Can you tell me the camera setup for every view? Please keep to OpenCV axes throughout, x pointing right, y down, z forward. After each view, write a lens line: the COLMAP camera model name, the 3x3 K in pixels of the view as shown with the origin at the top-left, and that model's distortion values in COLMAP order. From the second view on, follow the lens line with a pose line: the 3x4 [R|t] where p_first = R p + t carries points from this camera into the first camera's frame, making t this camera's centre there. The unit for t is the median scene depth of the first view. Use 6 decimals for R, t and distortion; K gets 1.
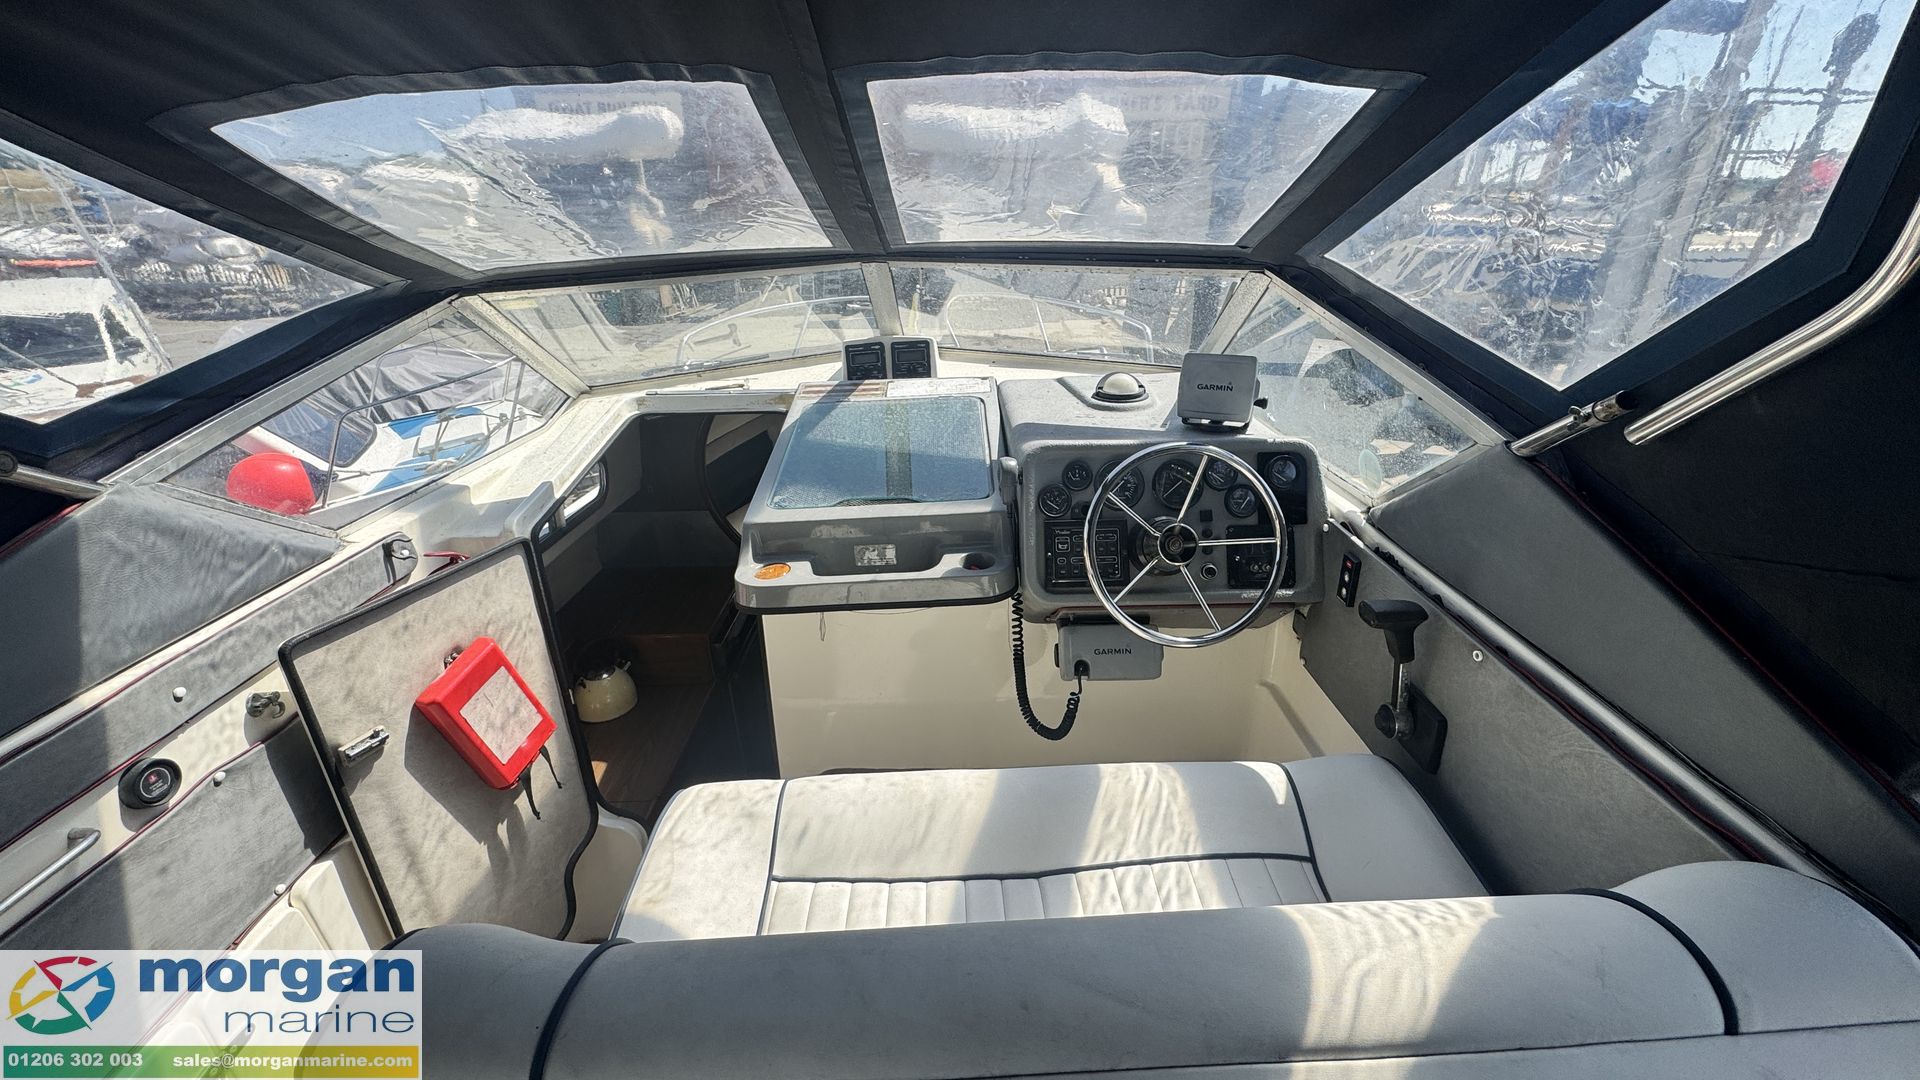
lens RADIAL K [[763.9, 0, 960.5], [0, 763.9, 537.2], [0, 0, 1]] dist [-0.001984, -0.000025]
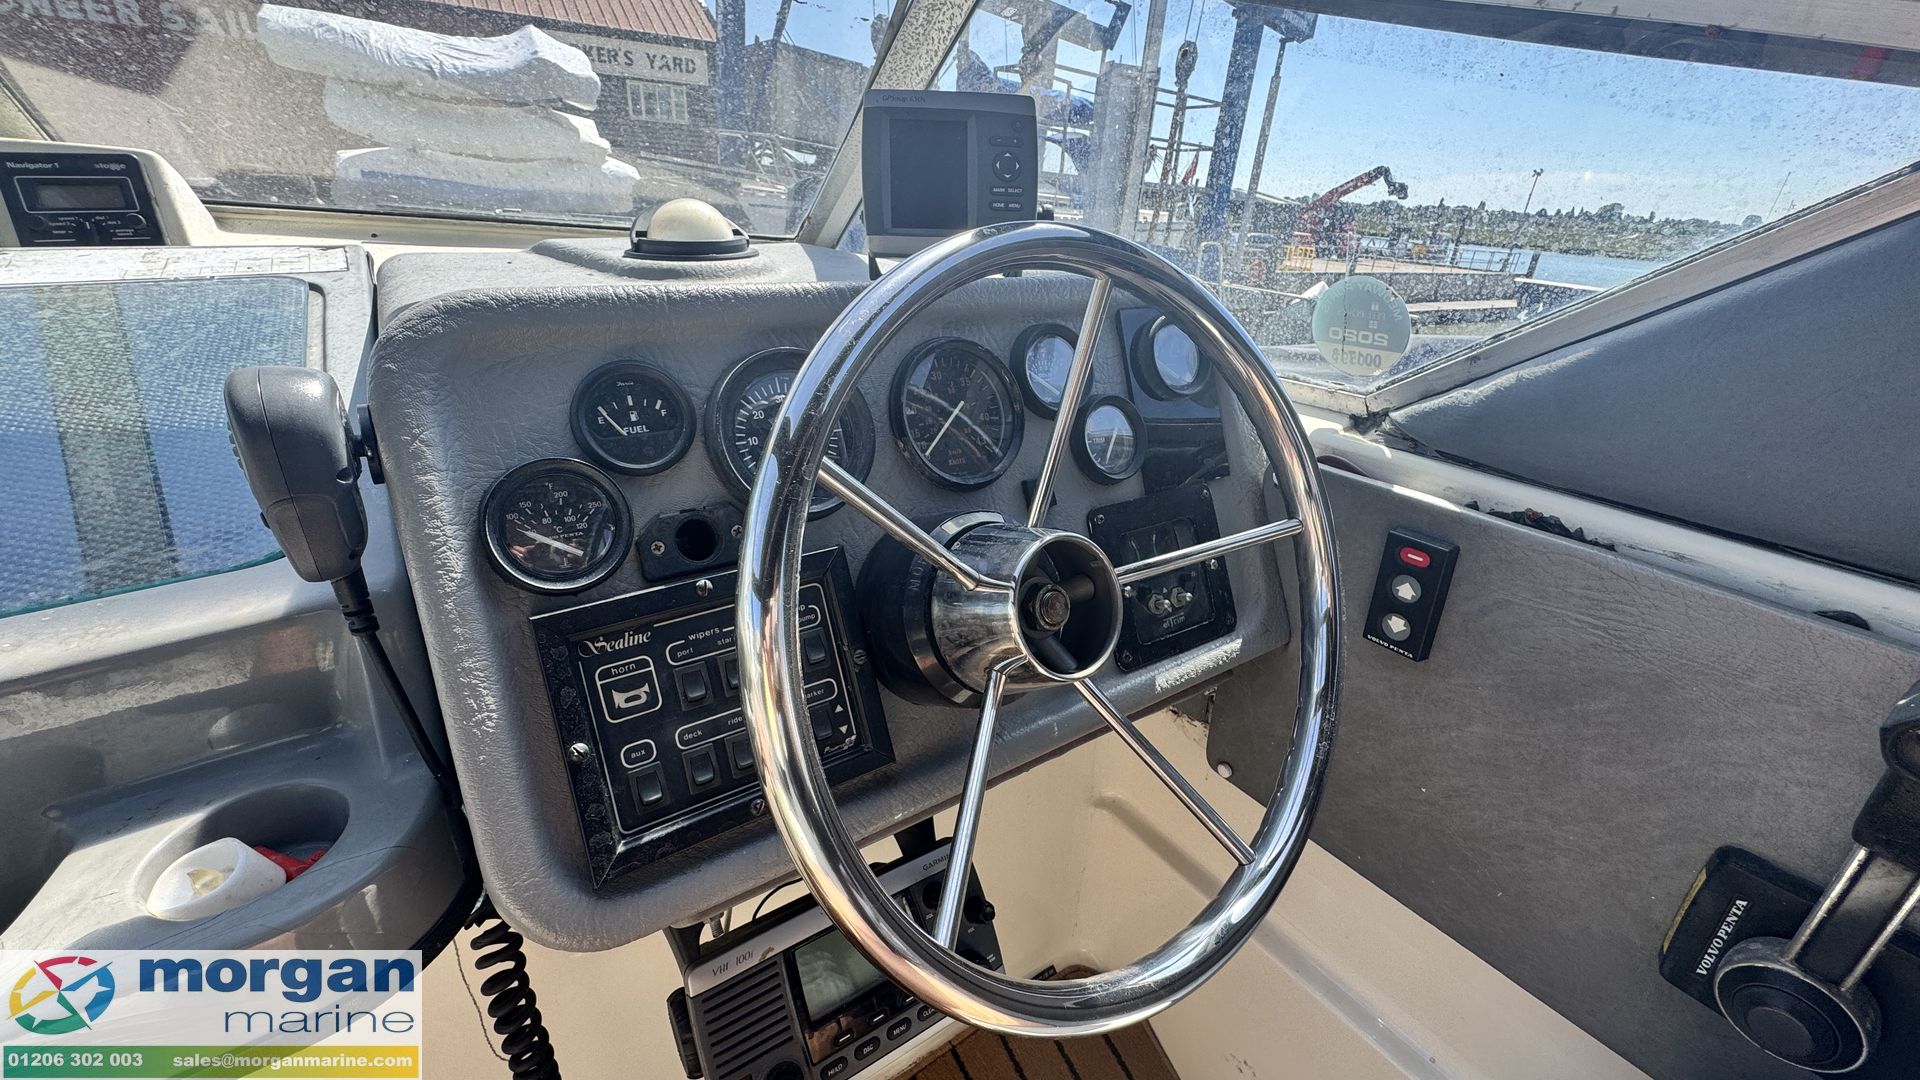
lens RADIAL K [[768.3, 0, 960.8], [0, 768.3, 537.1], [0, 0, 1]] dist [-0.002274, -0.000263]
pose [[0.831519, -0.182508, 0.524659, 0.093750], [0.174195, 0.982517, 0.065700, -0.035291], [-0.527477, 0.036762, 0.848774, 0.672995]]
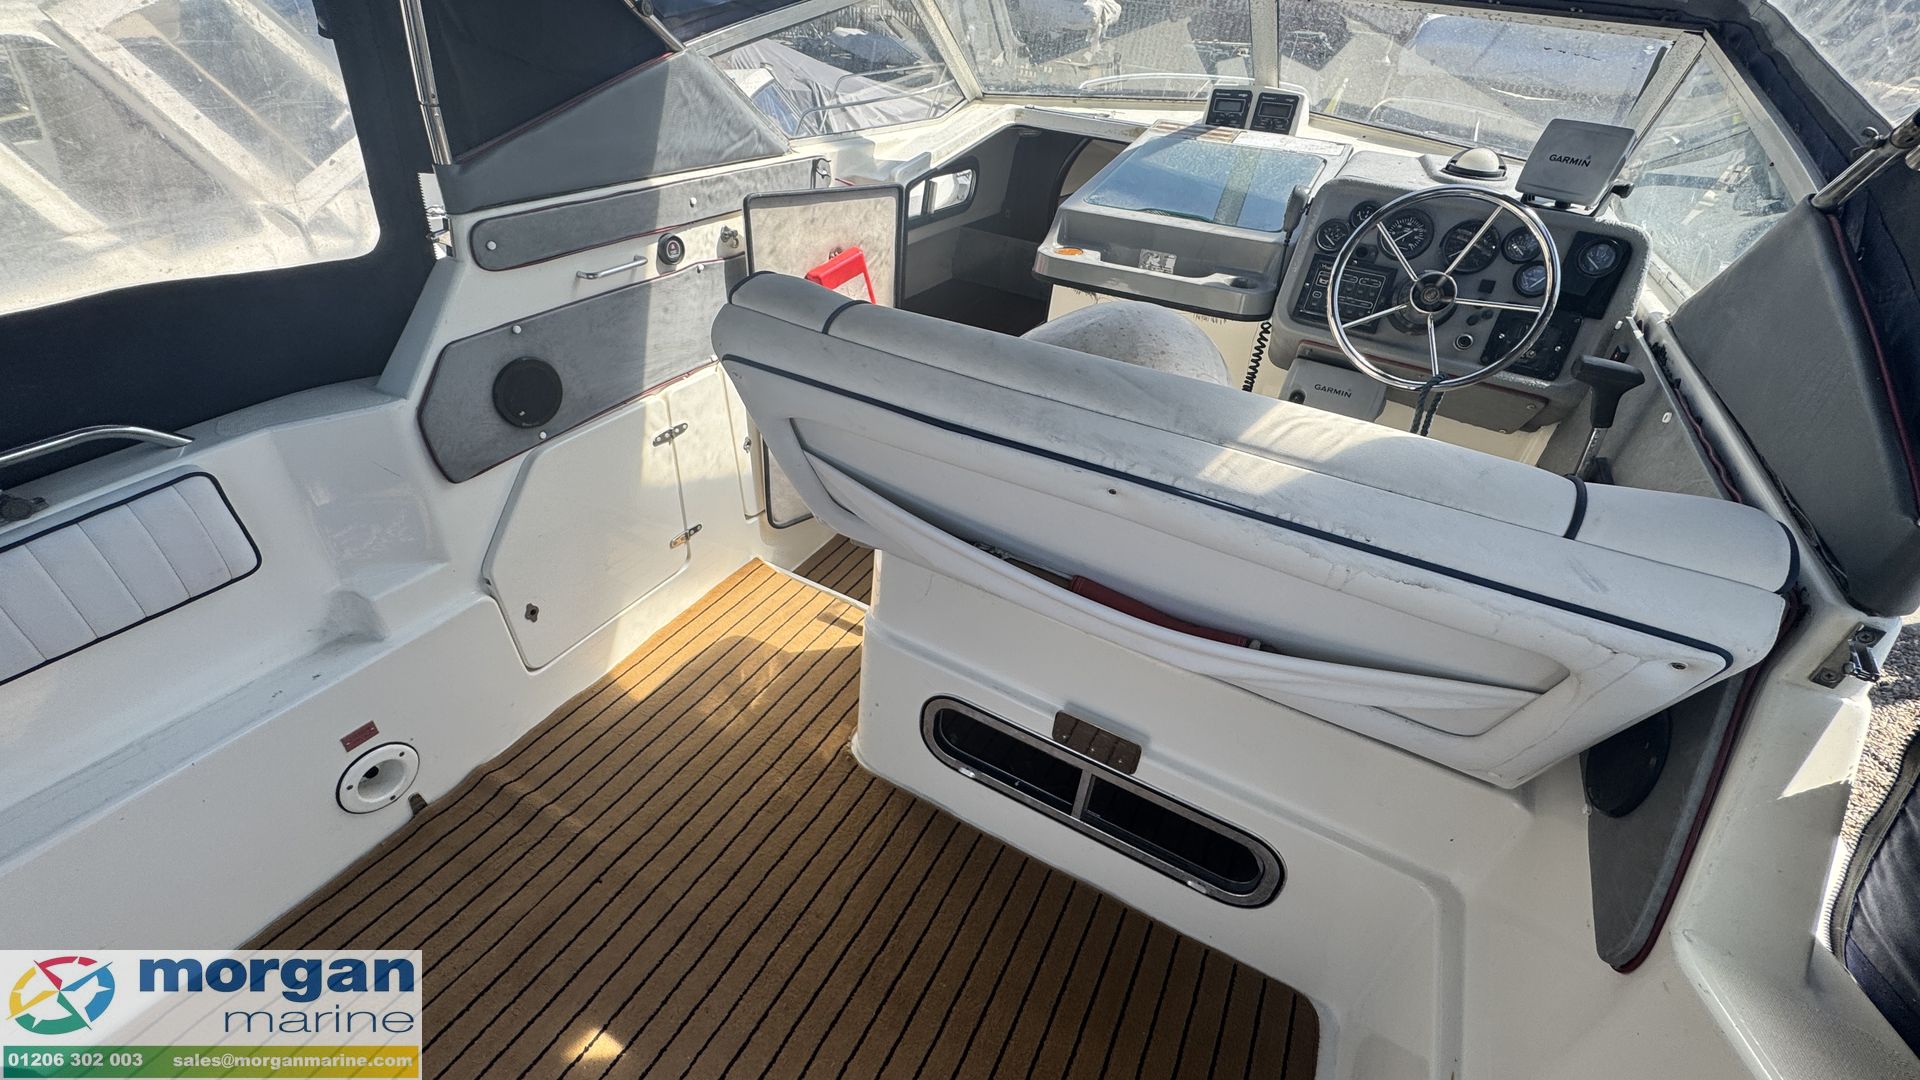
lens RADIAL K [[763.9, 0, 960.5], [0, 763.9, 537.2], [0, 0, 1]] dist [-0.001984, -0.000025]
pose [[0.866381, 0.355535, -0.350684, 0.181828], [-0.275320, 0.925932, 0.258551, 0.192415], [0.416634, -0.127454, 0.900095, -0.197852]]
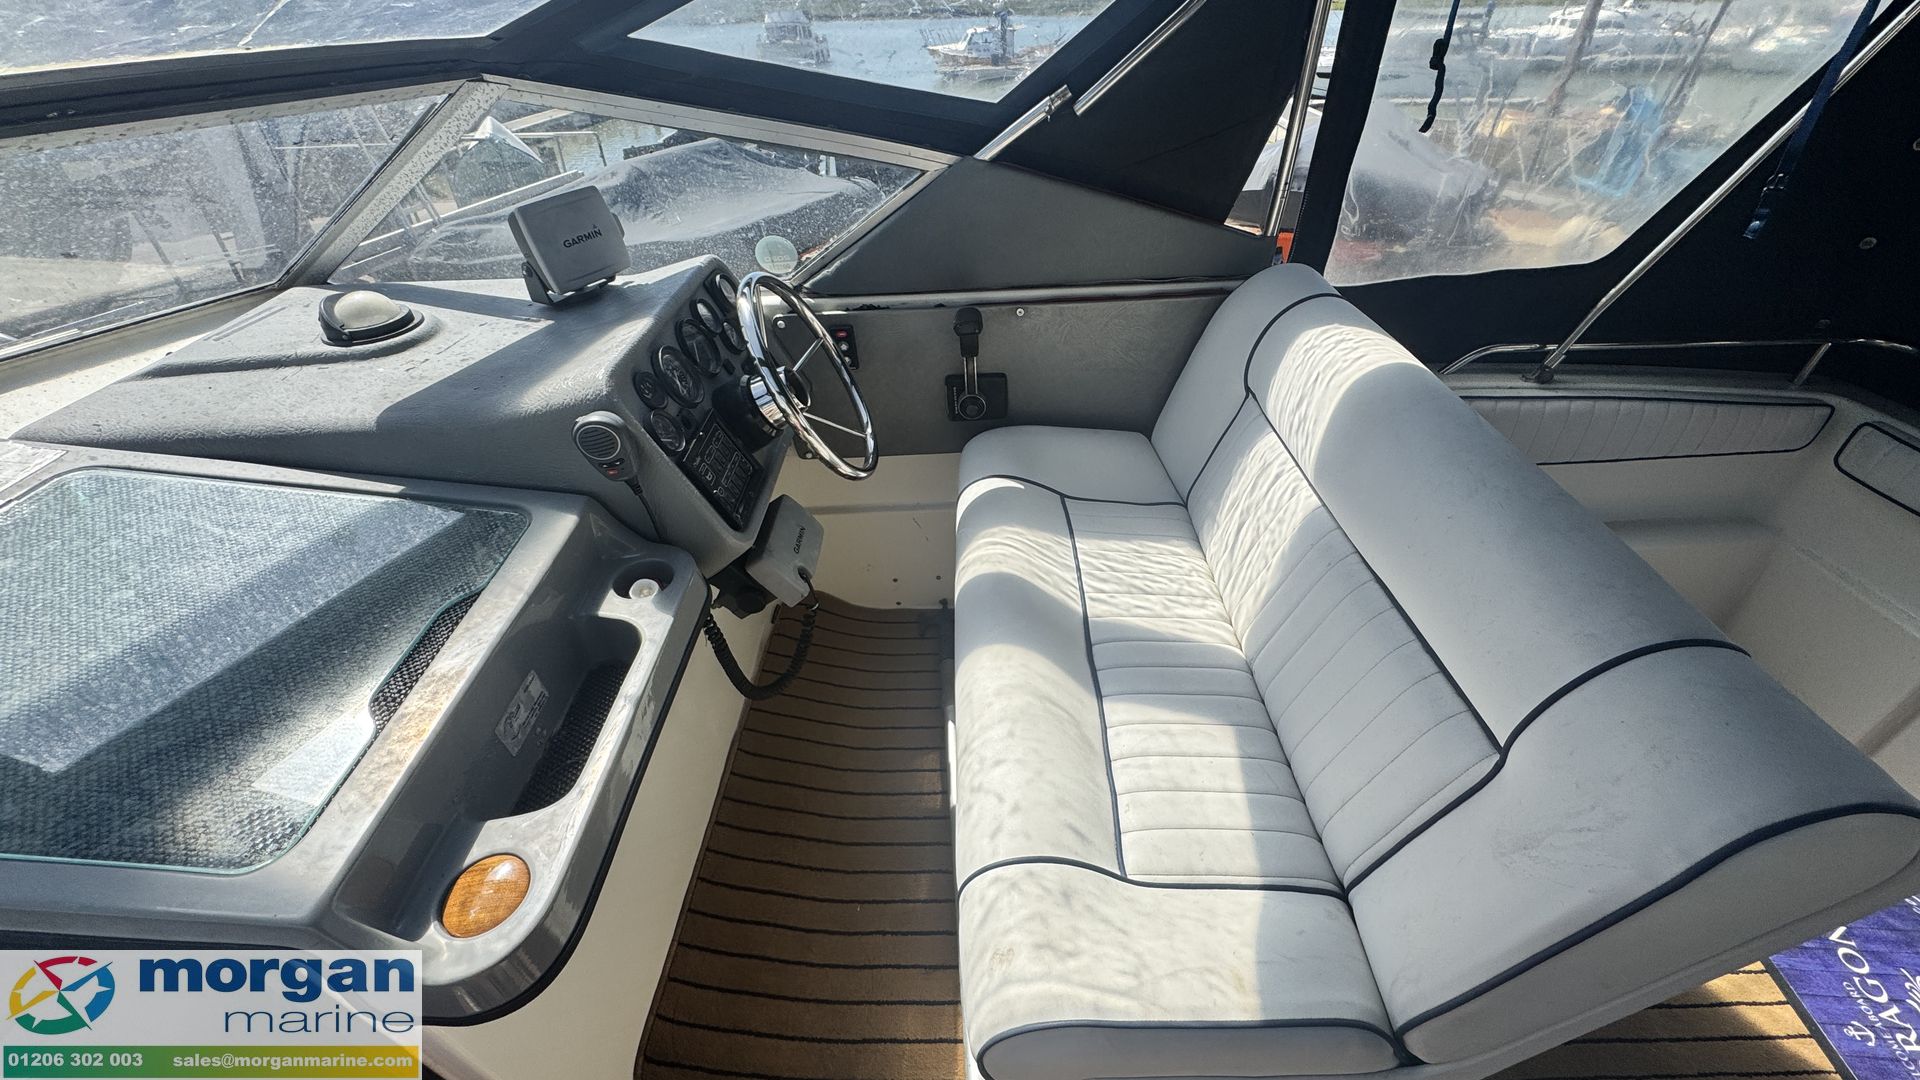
lens RADIAL K [[768.3, 0, 960.8], [0, 768.3, 537.1], [0, 0, 1]] dist [-0.002274, -0.000263]
pose [[0.013470, -0.594468, 0.804006, -0.466591], [0.434190, 0.727794, 0.530844, -0.225796], [-0.900721, 0.341941, 0.267915, 0.557973]]
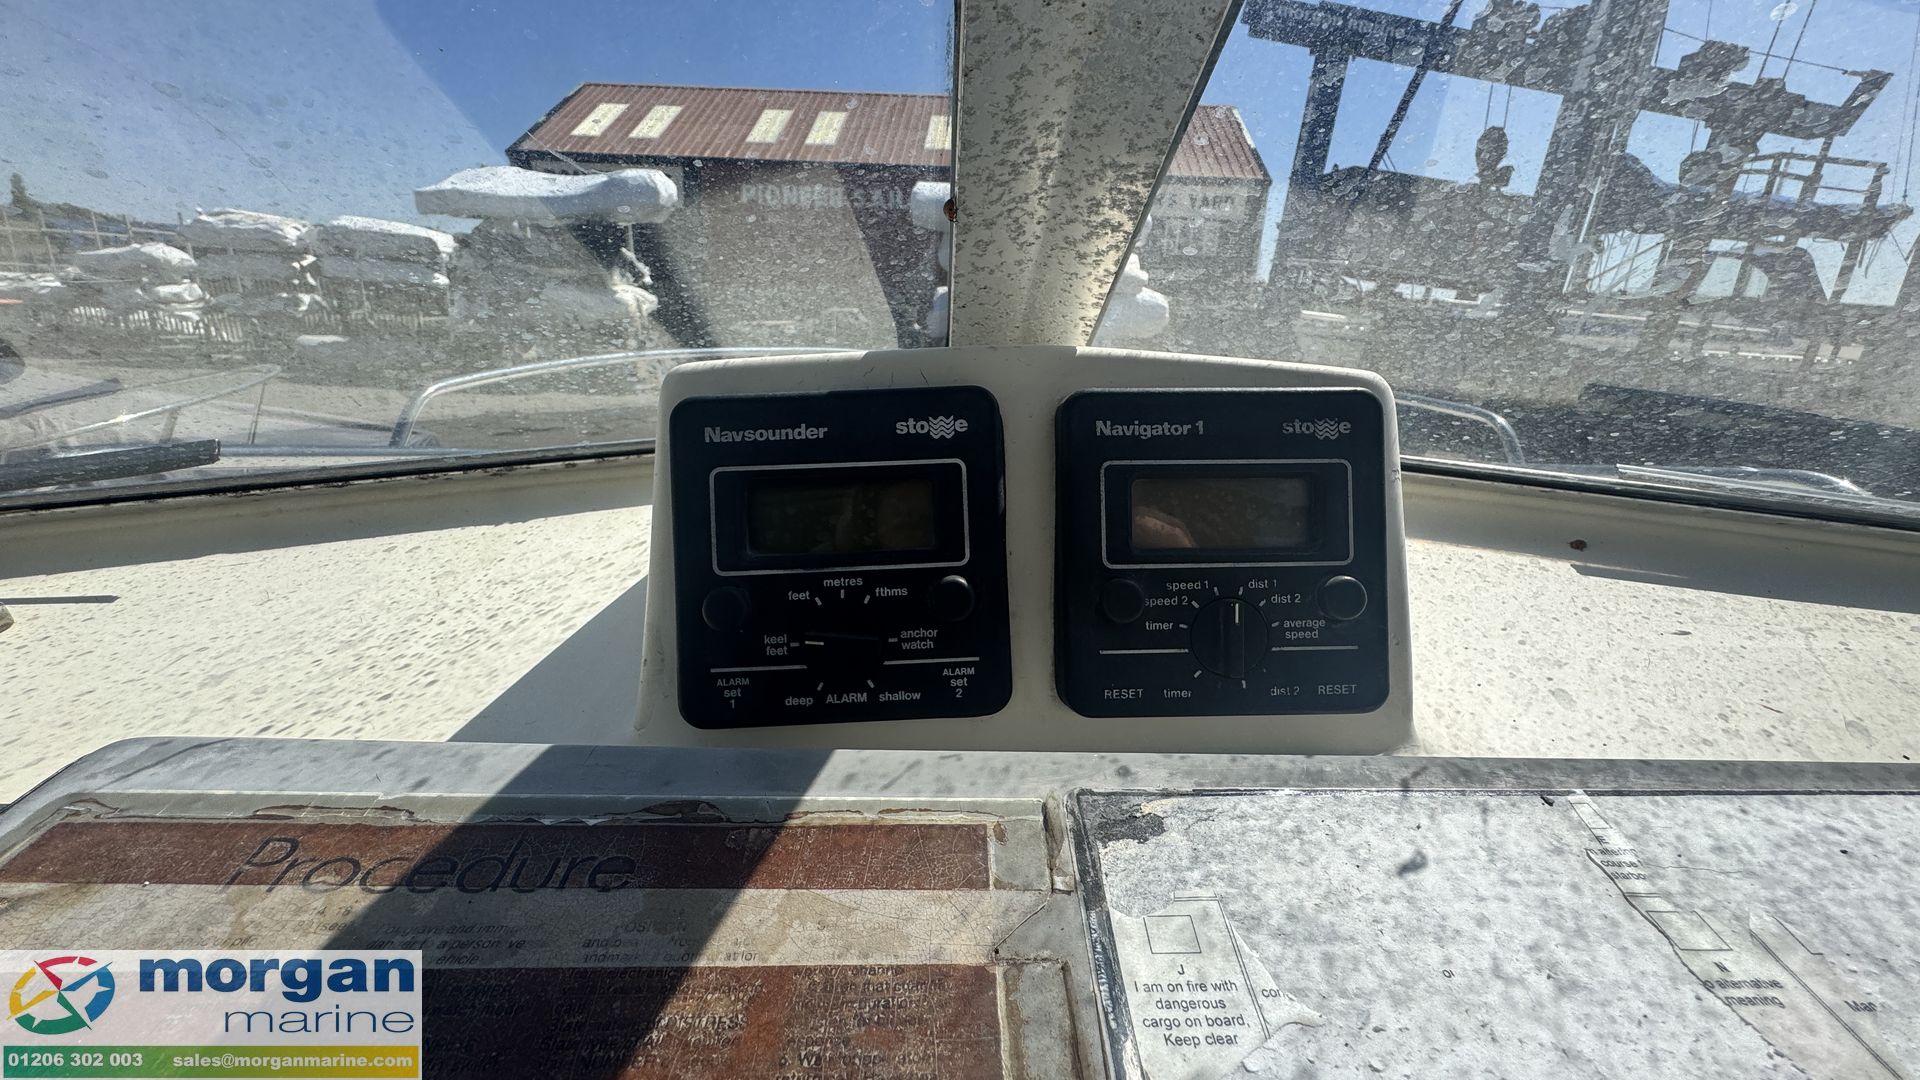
lens RADIAL K [[770.0, 0, 962.1], [0, 770.0, 533.0], [0, 0, 1]] dist [-0.003083, -0.000364]
pose [[0.998882, 0.043393, 0.018764, -0.155573], [-0.040883, 0.992161, -0.118087, -0.313978], [-0.023741, 0.117187, 0.992826, 1.270146]]
